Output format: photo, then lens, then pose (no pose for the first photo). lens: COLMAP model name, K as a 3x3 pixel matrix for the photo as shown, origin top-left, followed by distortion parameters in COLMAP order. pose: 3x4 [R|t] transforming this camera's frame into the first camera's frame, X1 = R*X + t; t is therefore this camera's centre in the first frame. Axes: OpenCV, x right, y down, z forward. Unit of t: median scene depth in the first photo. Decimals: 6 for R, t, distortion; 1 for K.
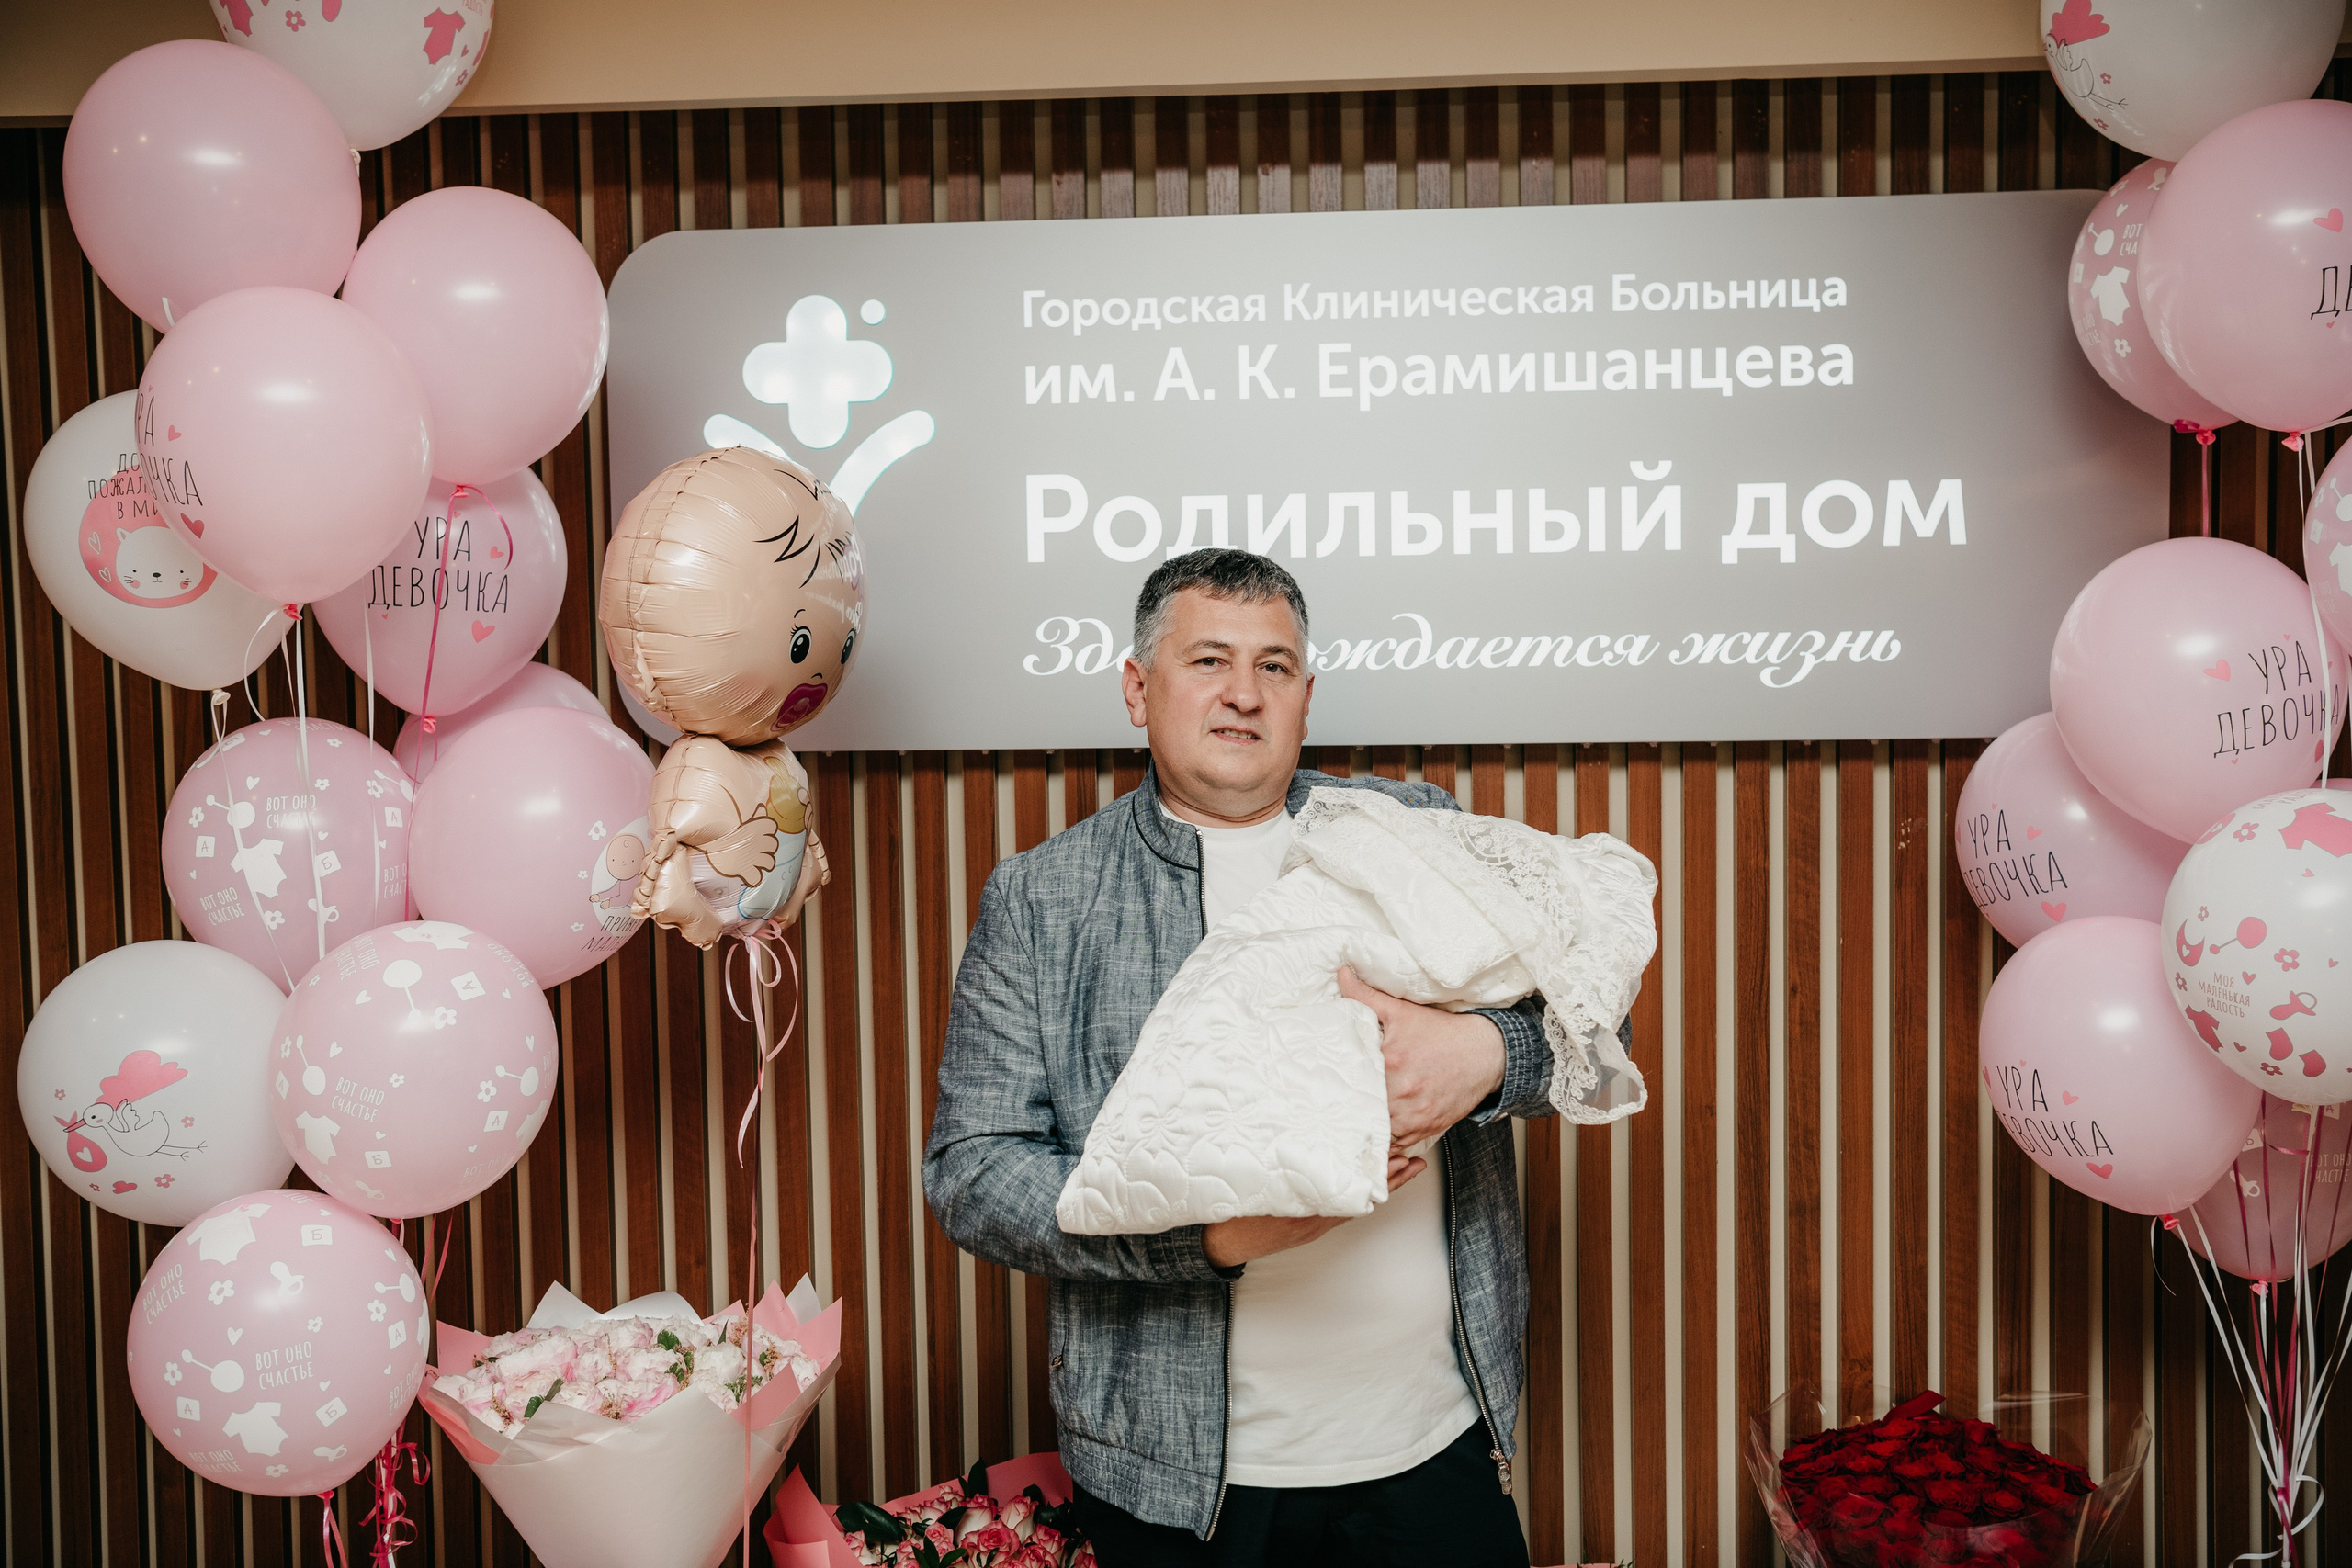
lens RADIAL K [[2250.7, 0, 1201.0], [0, 2250.7, 765.8], [0, 0, 1]] dist [0.020733, 0.000000]
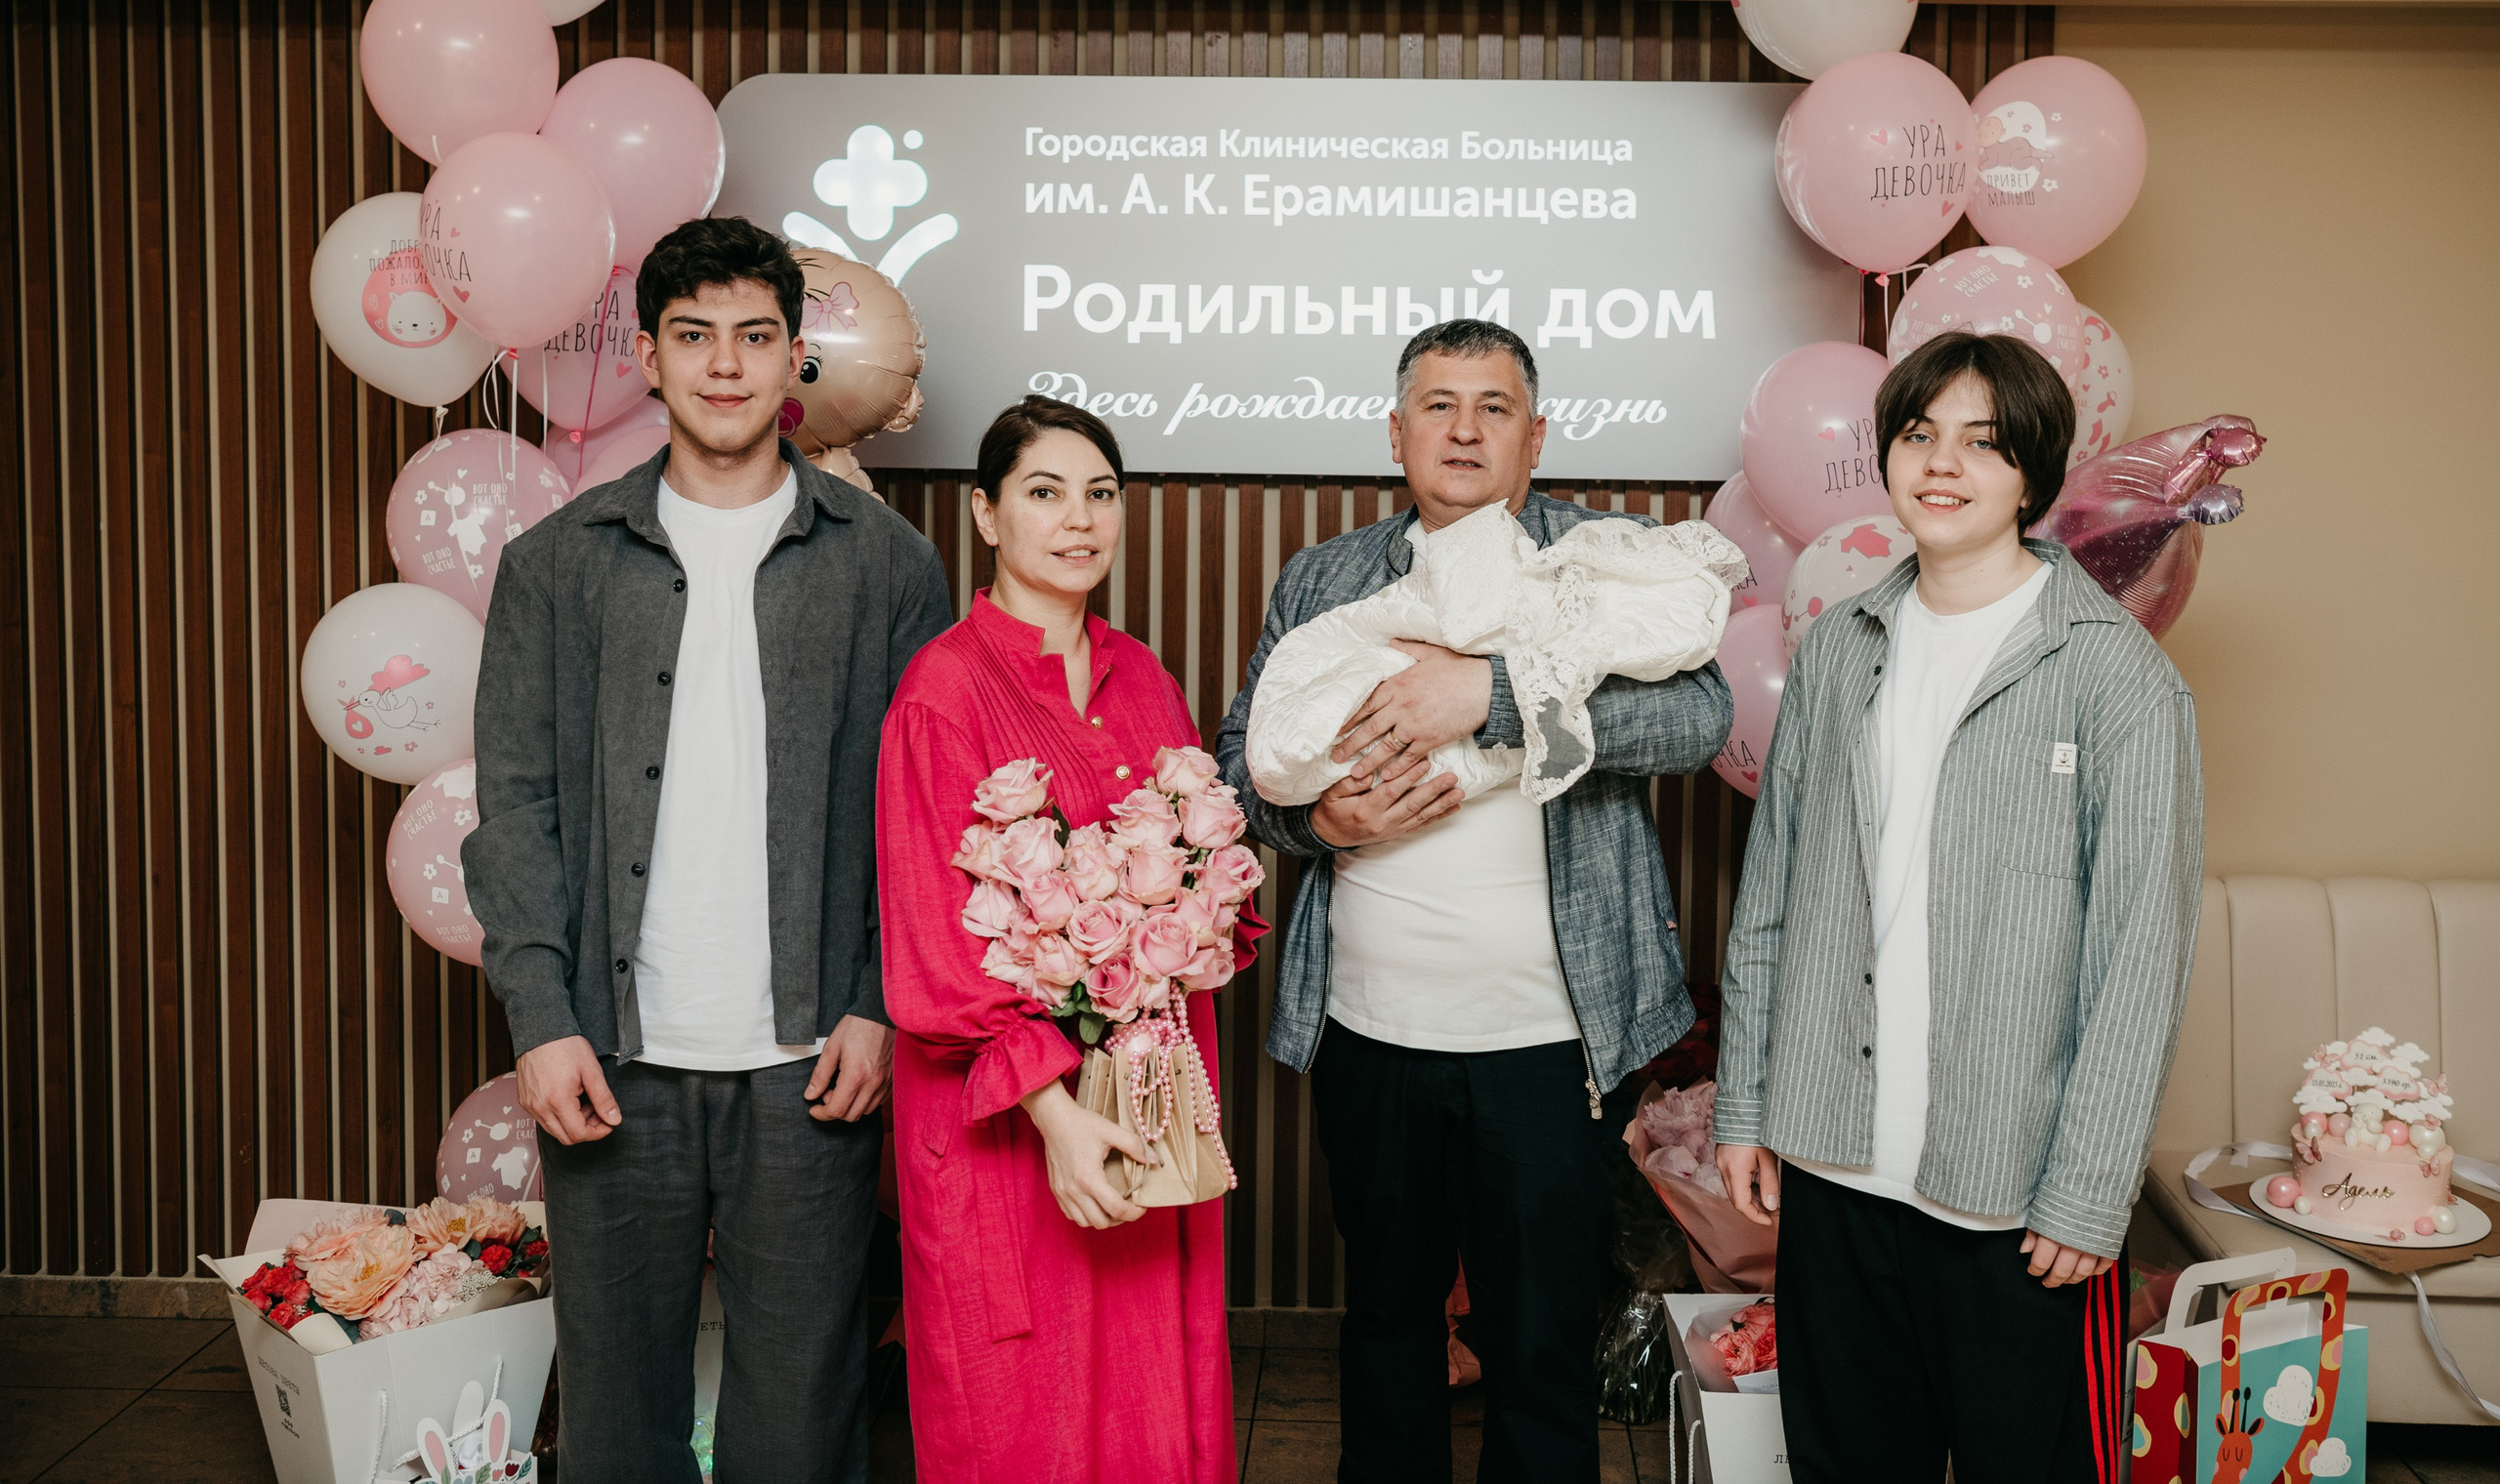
lens RADIAL K [[2459.3, 0, 1318.2], [0, 2459.3, 544.4], [0, 0, 1]] dist [-0.007579, 0.000000]
pose [[0.999189, 0.027612, 0.029314, 0.058977], [-0.027674, 0.999616, 0.001708, 0.029702], [-0.029256, -0.002517, 0.999569, -0.470798]]
